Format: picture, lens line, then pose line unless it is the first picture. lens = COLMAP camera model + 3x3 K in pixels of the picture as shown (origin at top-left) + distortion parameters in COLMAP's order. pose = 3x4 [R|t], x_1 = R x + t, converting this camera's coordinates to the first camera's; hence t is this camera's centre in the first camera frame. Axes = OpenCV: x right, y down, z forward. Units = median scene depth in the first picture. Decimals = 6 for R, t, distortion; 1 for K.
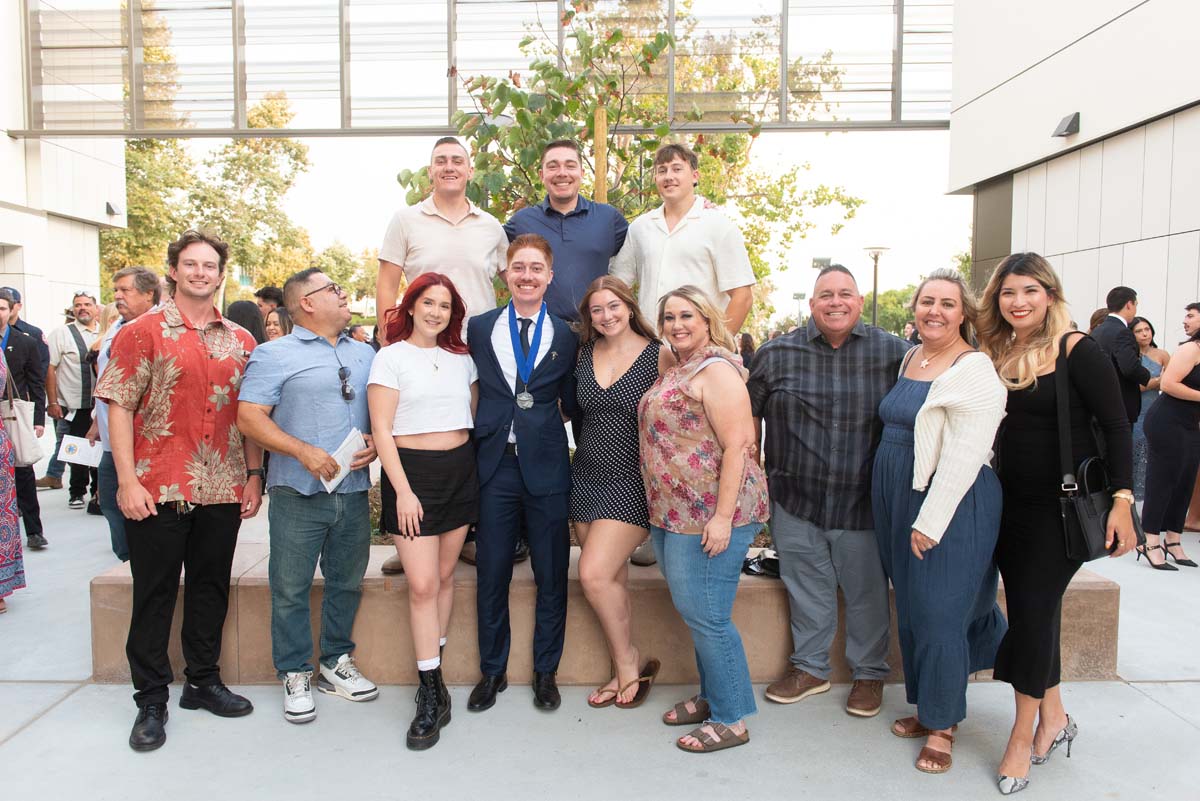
lens RADIAL K [[985.5, 0, 606.8], [0, 985.5, 402.2], [0, 0, 1]] dist [0.011690, 0.003782]
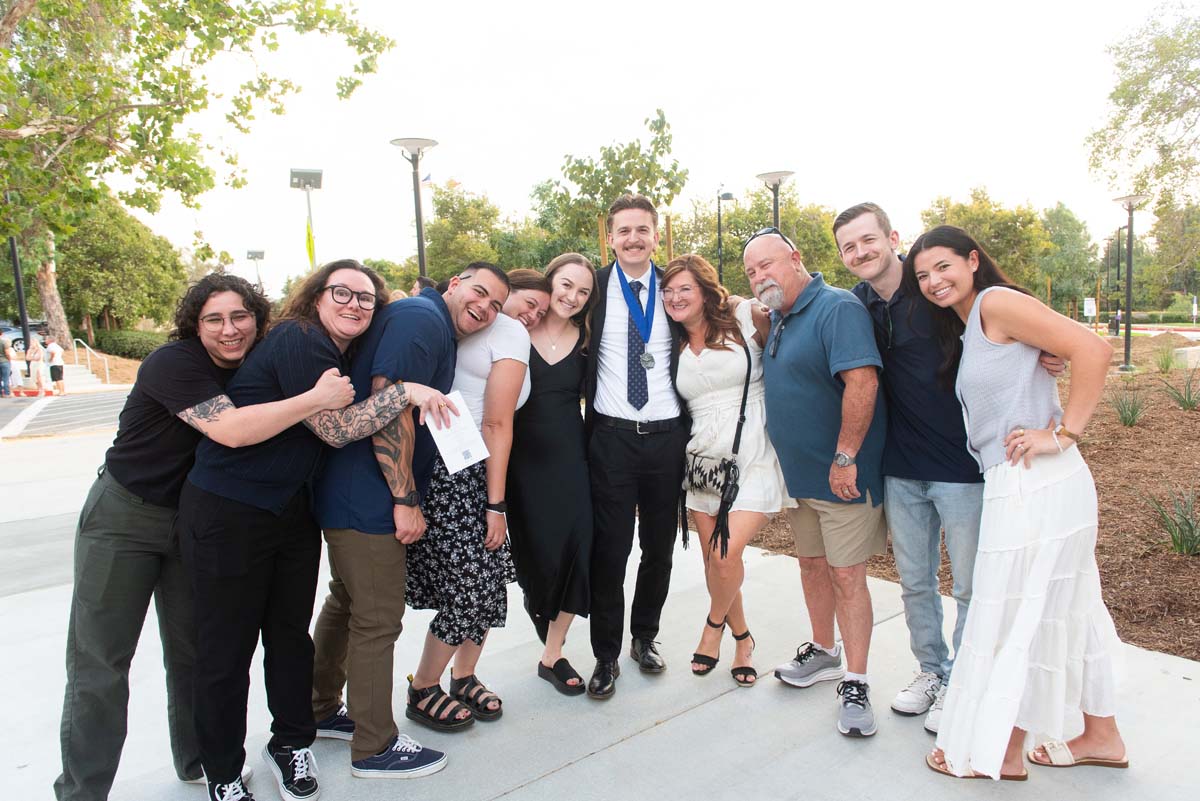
lens RADIAL K [[836.2, 0, 599.0], [0, 836.2, 401.2], [0, 0, 1]] dist [-0.003417, -0.000769]
pose [[0.821191, -0.110517, 0.559850, 0.114997], [0.092997, 0.993870, 0.059787, -0.041379], [-0.563025, 0.002968, 0.826434, 0.816456]]
